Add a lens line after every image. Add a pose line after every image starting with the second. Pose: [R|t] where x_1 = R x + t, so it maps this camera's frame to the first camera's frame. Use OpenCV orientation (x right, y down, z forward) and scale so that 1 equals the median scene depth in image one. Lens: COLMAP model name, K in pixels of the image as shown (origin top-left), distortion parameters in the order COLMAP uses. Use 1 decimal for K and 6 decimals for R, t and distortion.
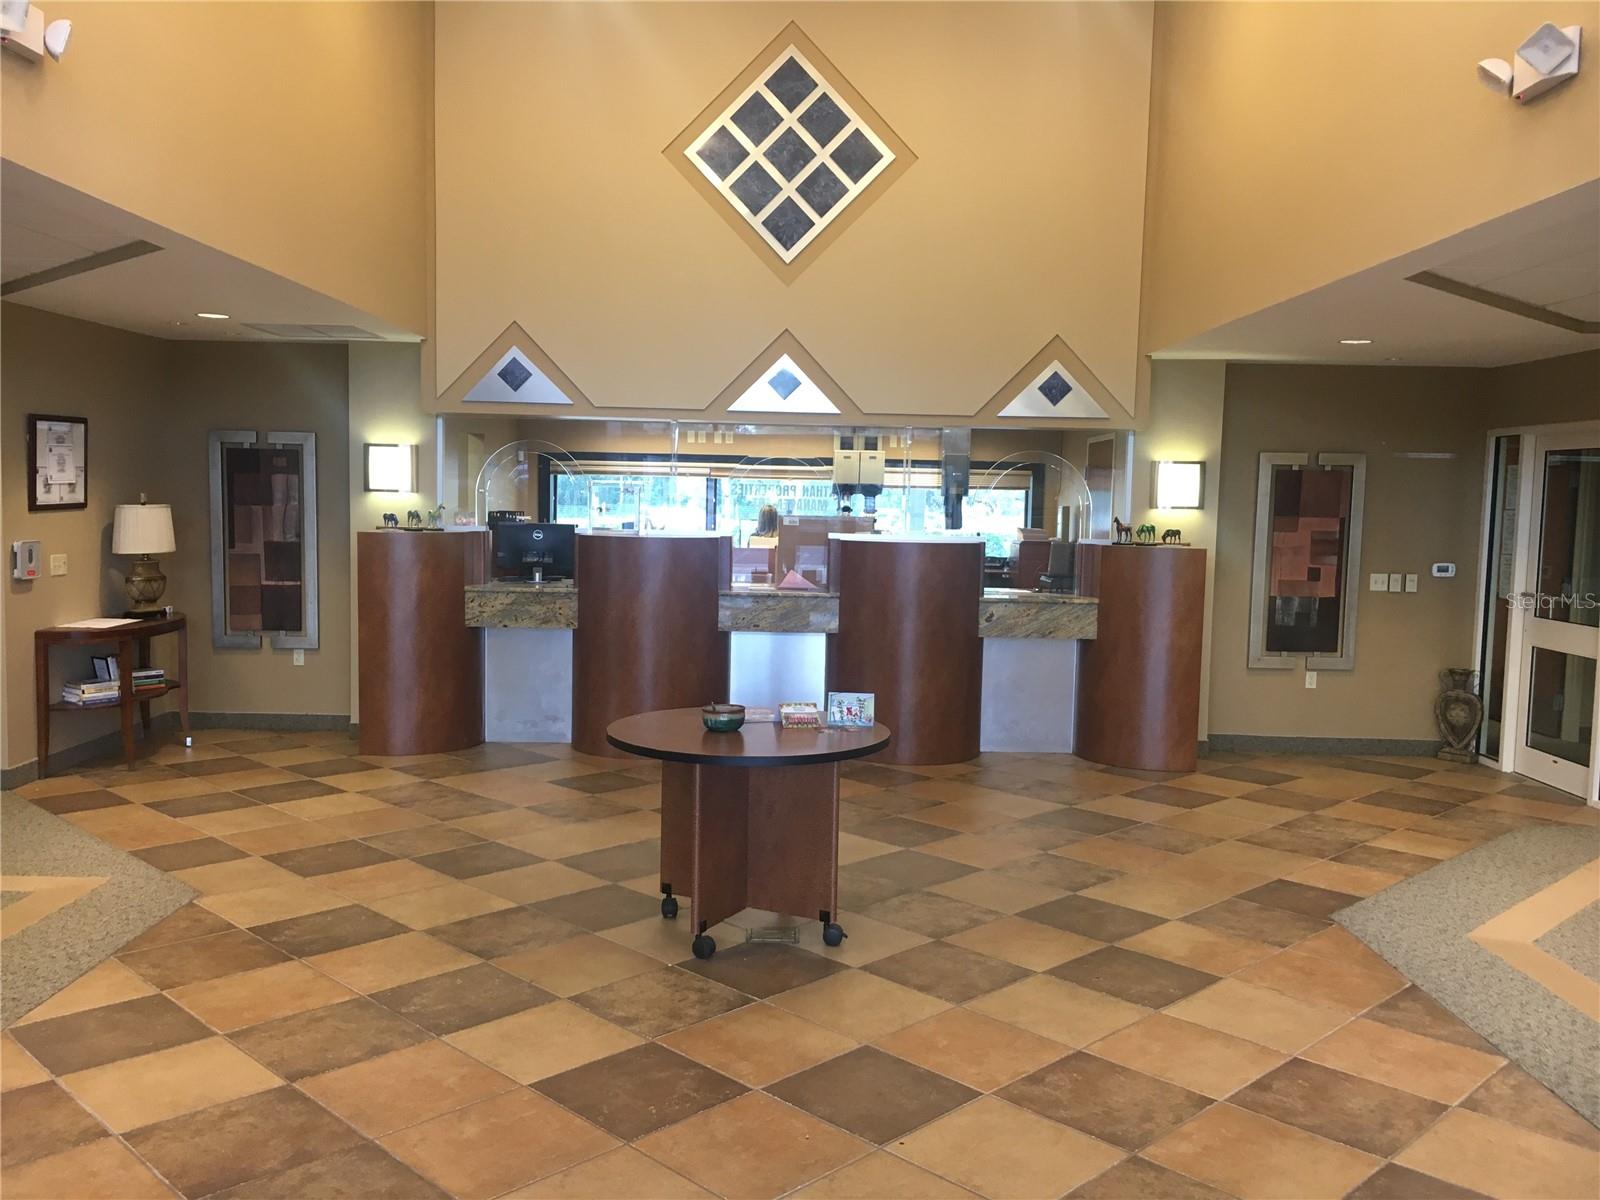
lens RADIAL K [[1385.3, 0, 800.0], [0, 1385.3, 600.0], [0, 0, 1]] dist [0.038395, -0.017348]
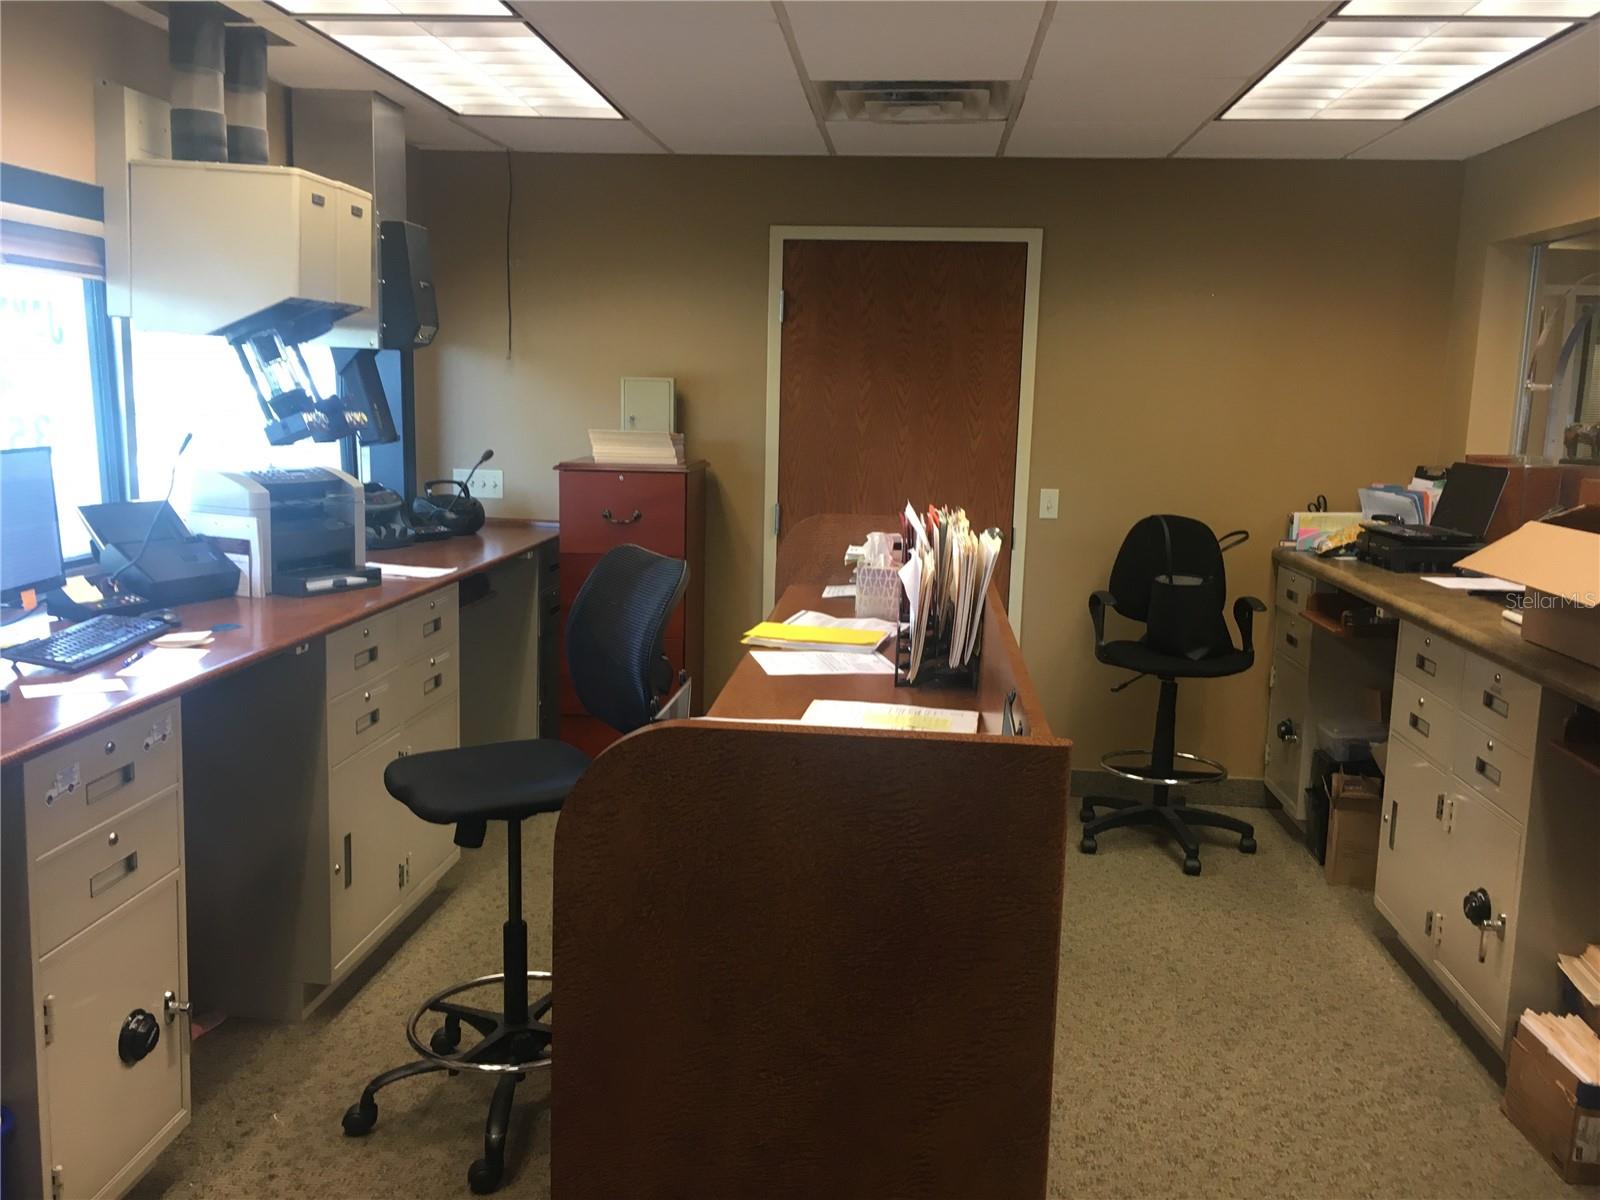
lens RADIAL K [[1385.3, 0, 800.0], [0, 1385.3, 600.0], [0, 0, 1]] dist [0.038395, -0.017348]
pose [[0.075355, -0.176626, 0.981389, -0.335828], [0.049967, 0.983620, 0.173191, -0.097128], [-0.995904, 0.035986, 0.082946, 1.249091]]
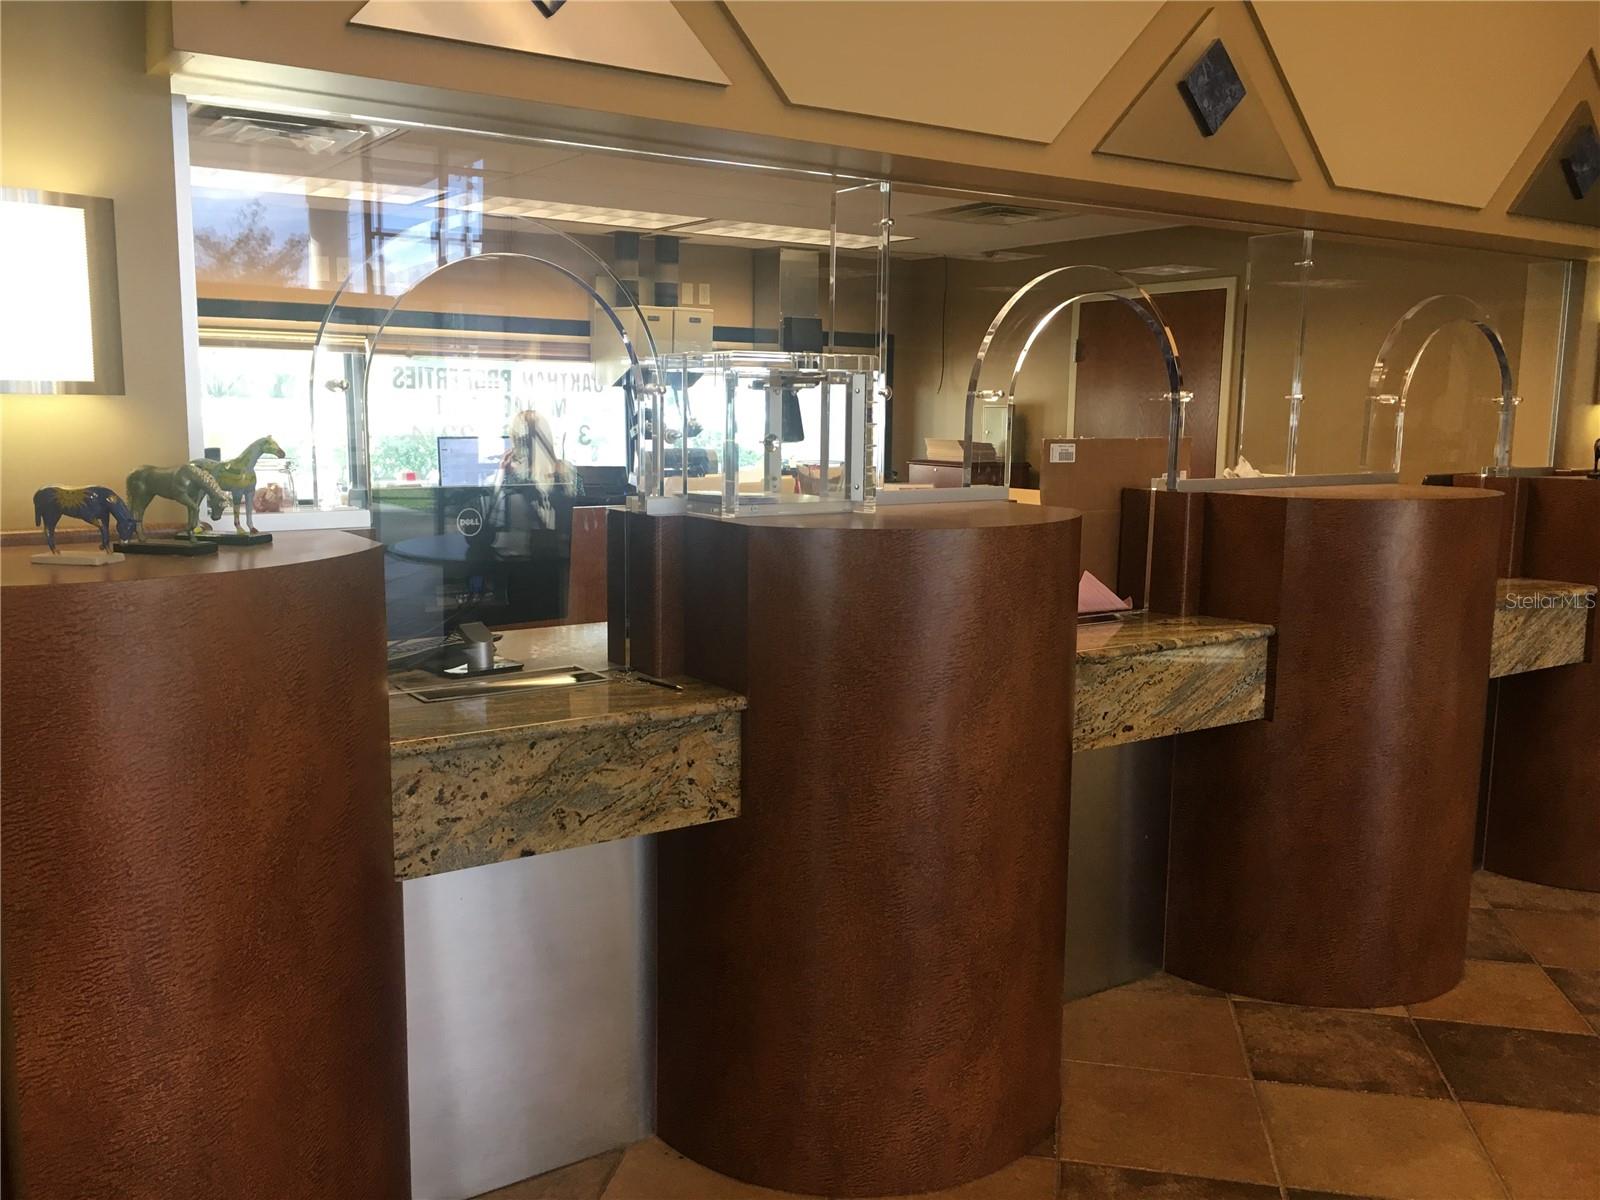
lens RADIAL K [[1385.3, 0, 800.0], [0, 1385.3, 600.0], [0, 0, 1]] dist [0.038395, -0.017348]
pose [[0.825419, -0.093370, 0.556745, -0.323763], [0.048833, 0.994340, 0.094358, -0.059149], [-0.562404, -0.050698, 0.825307, 0.731725]]
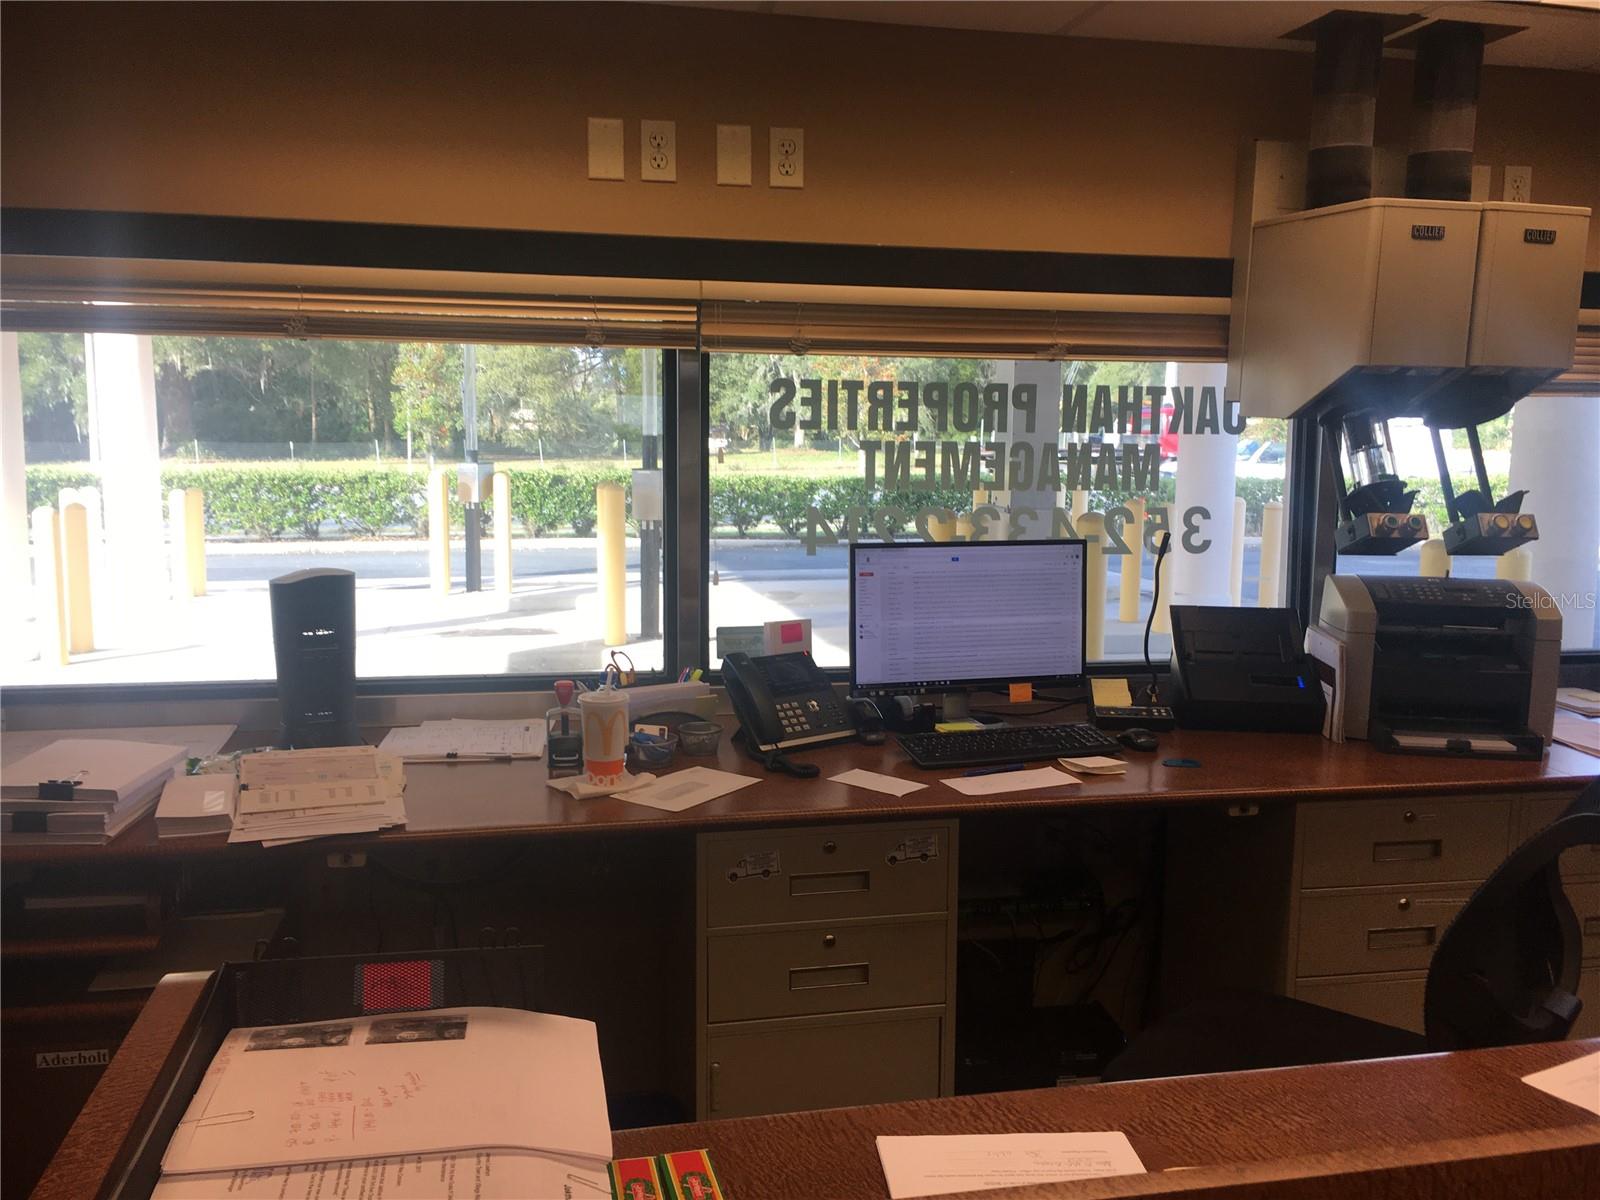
lens RADIAL K [[1385.3, 0, 800.0], [0, 1385.3, 600.0], [0, 0, 1]] dist [0.038395, -0.017348]
pose [[0.977808, -0.040515, 0.205549, -0.139187], [0.029208, 0.997904, 0.057749, -0.090571], [-0.207458, -0.050463, 0.976942, 1.151679]]
